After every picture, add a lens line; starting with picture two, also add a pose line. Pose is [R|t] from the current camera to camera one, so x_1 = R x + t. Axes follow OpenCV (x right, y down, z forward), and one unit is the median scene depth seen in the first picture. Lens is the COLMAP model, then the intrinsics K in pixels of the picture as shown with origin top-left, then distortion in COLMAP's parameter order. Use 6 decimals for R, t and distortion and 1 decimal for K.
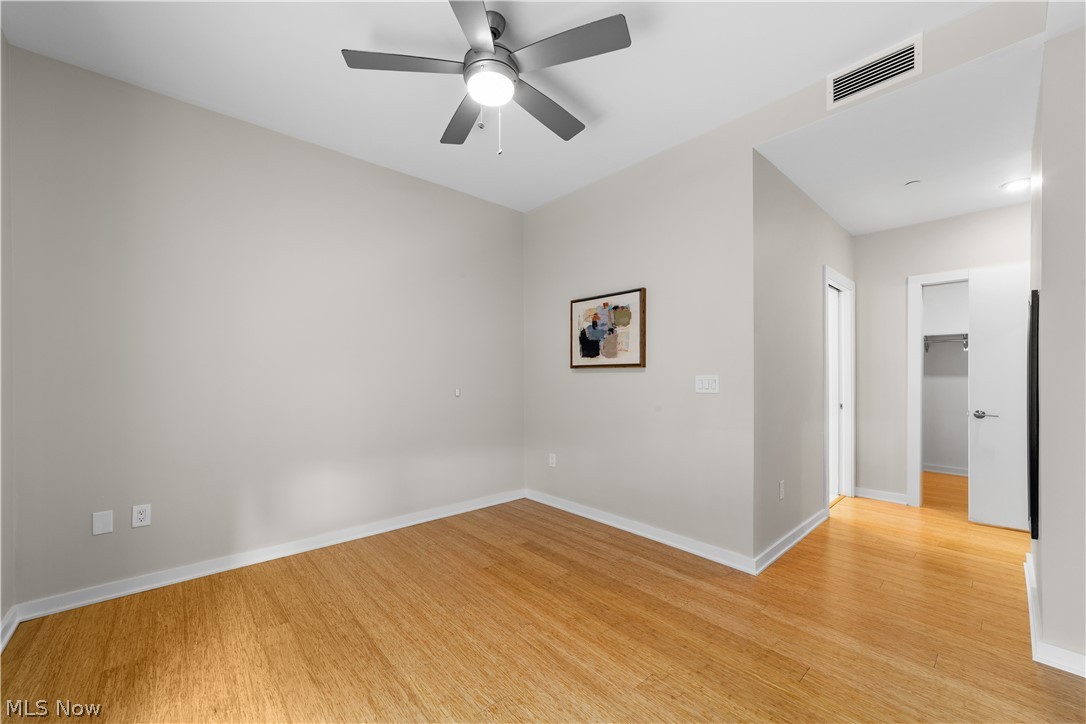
lens RADIAL K [[426.0, 0, 533.6], [0, 426.0, 375.7], [0, 0, 1]] dist [-0.002716, 0.002048]
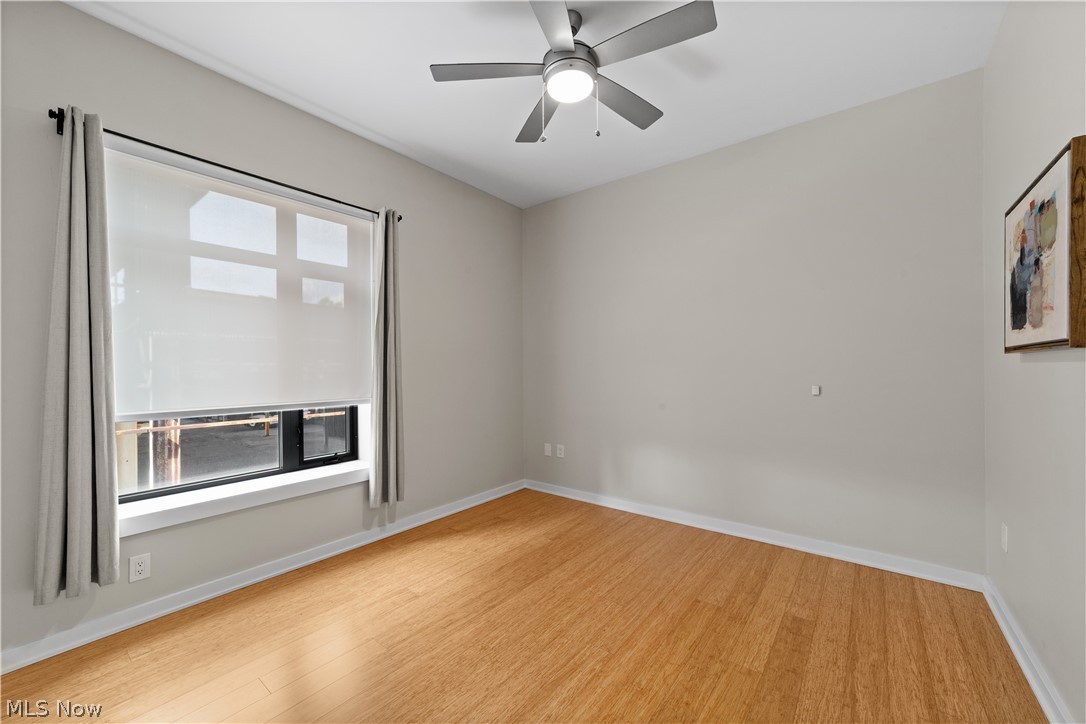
lens RADIAL K [[426.0, 0, 538.7], [0, 426.0, 367.1], [0, 0, 1]] dist [-0.002716, 0.002048]
pose [[0.177255, -0.000871, -0.984165, 0.601579], [0.005086, 0.999987, 0.000031, -0.005551], [0.984152, -0.005011, 0.177257, 0.506920]]
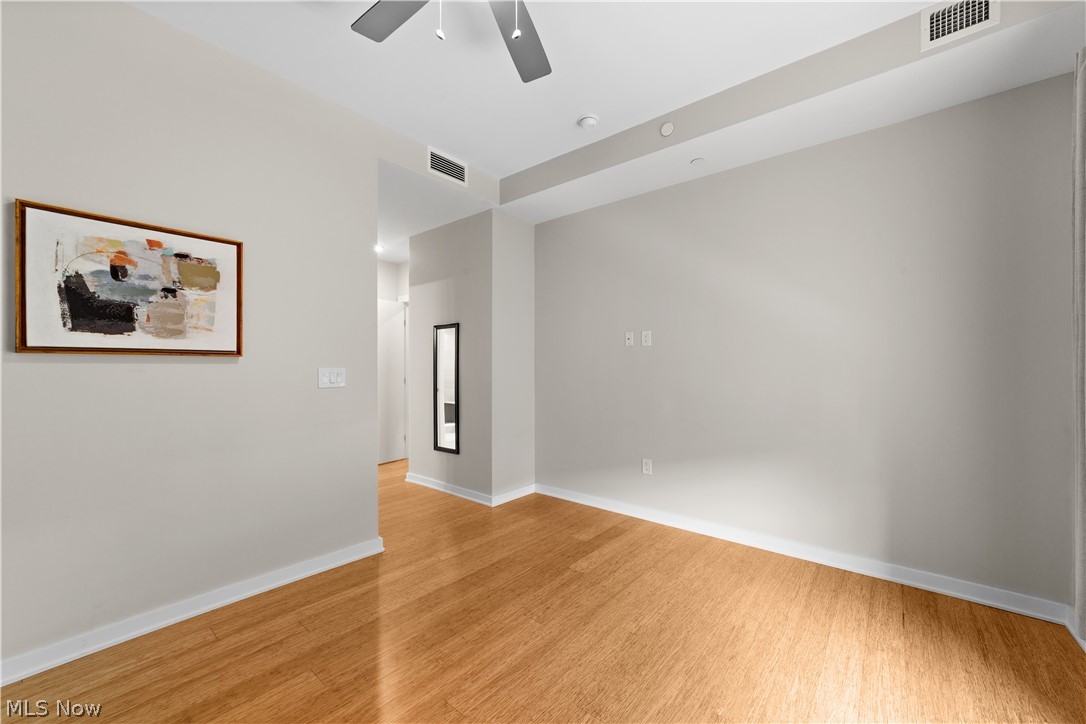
lens RADIAL K [[426.0, 0, 540.8], [0, 426.0, 367.2], [0, 0, 1]] dist [-0.002716, 0.002048]
pose [[-0.153392, 0.001528, 0.988164, -0.555931], [0.000967, 0.999999, -0.001396, -0.001120], [-0.988165, 0.000742, -0.153393, 0.685222]]
